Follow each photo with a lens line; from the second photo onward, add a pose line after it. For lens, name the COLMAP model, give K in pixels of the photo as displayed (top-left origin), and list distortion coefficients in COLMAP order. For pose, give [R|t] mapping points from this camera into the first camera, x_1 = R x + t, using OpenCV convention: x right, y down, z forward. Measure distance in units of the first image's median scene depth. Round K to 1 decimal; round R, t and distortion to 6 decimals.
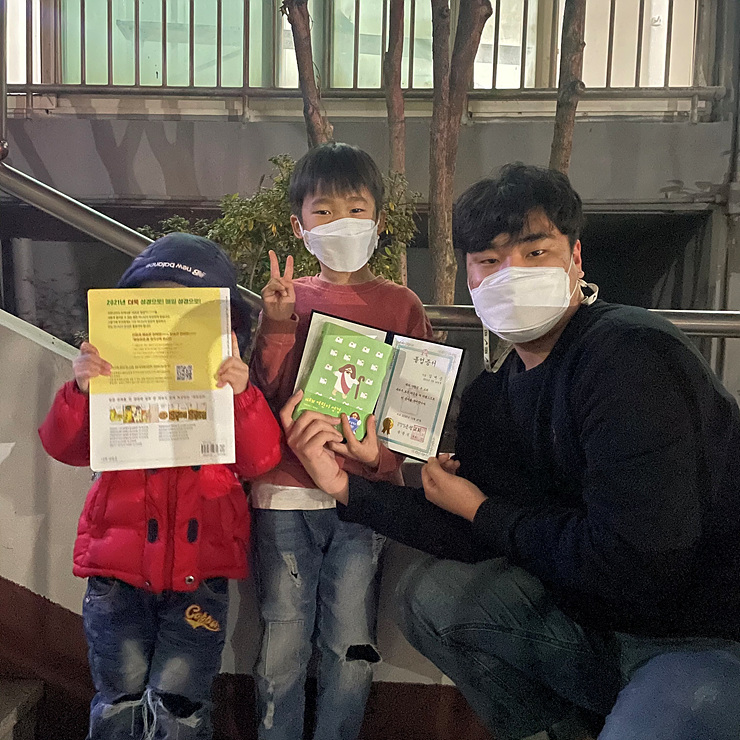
lens RADIAL K [[787.8, 0, 346.9], [0, 787.8, 387.4], [0, 0, 1]] dist [0.012756, -0.005444]
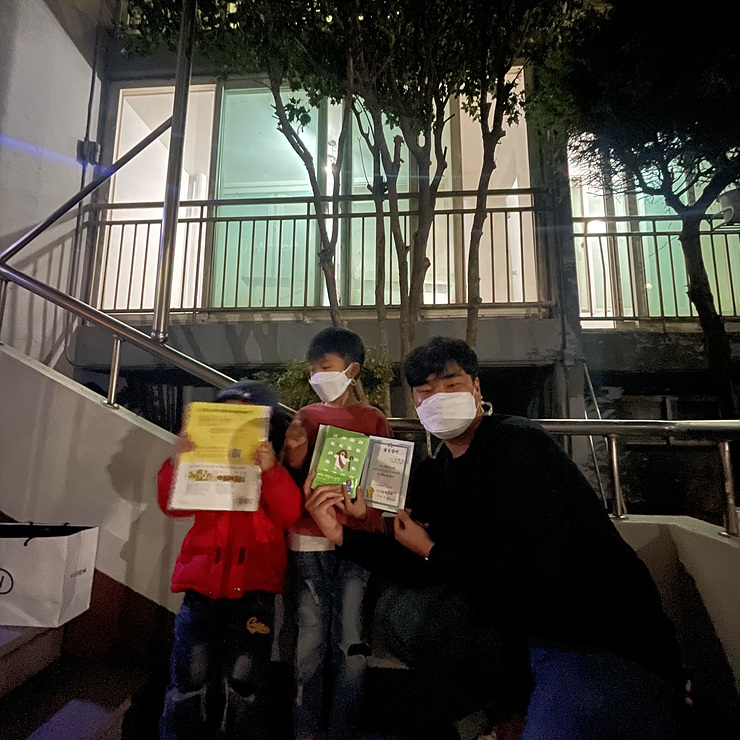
lens RADIAL K [[397.1, 0, 370.0], [0, 397.1, 370.0], [0, 0, 1]] dist [0.001004, -0.000347]
pose [[0.999690, -0.021316, -0.012853, 0.040090], [0.017930, 0.974846, -0.222157, -0.010186], [0.017266, 0.221858, 0.974926, 0.092131]]
